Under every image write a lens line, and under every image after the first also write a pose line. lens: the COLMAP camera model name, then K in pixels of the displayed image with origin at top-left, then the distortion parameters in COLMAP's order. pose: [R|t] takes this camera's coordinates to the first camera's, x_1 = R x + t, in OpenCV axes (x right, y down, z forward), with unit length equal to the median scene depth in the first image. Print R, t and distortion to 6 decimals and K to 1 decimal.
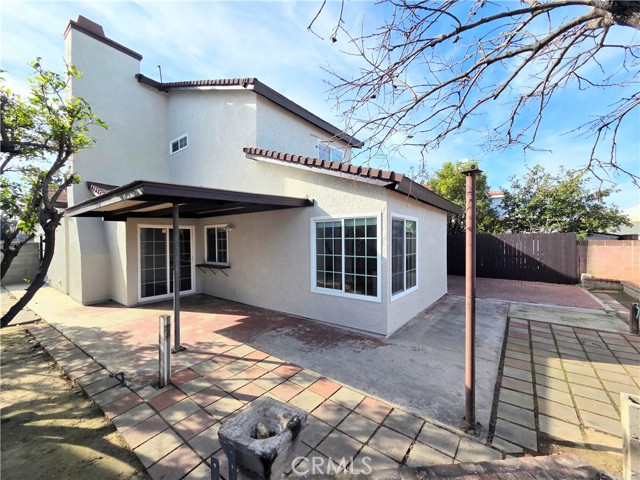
lens RADIAL K [[265.9, 0, 318.4], [0, 265.9, 240.4], [0, 0, 1]] dist [0.002768, 0.000734]
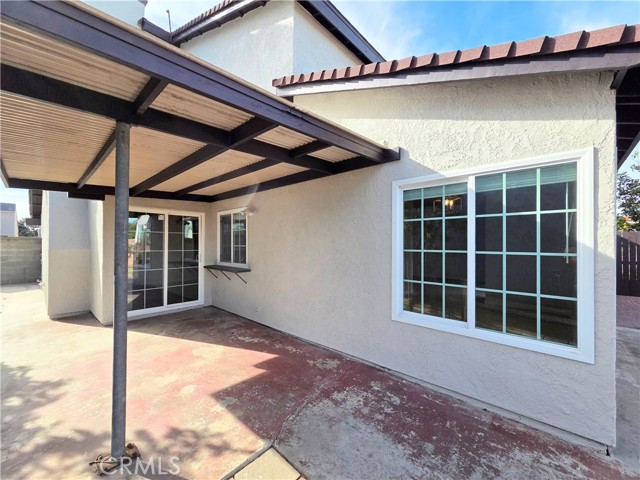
lens RADIAL K [[265.9, 0, 319.6], [0, 265.9, 240.9], [0, 0, 1]] dist [0.002768, 0.000734]
pose [[0.996273, 0.013292, -0.085222, -0.120360], [-0.014697, 0.999766, -0.015876, 0.041395], [0.084991, 0.017070, 0.996235, 0.414160]]
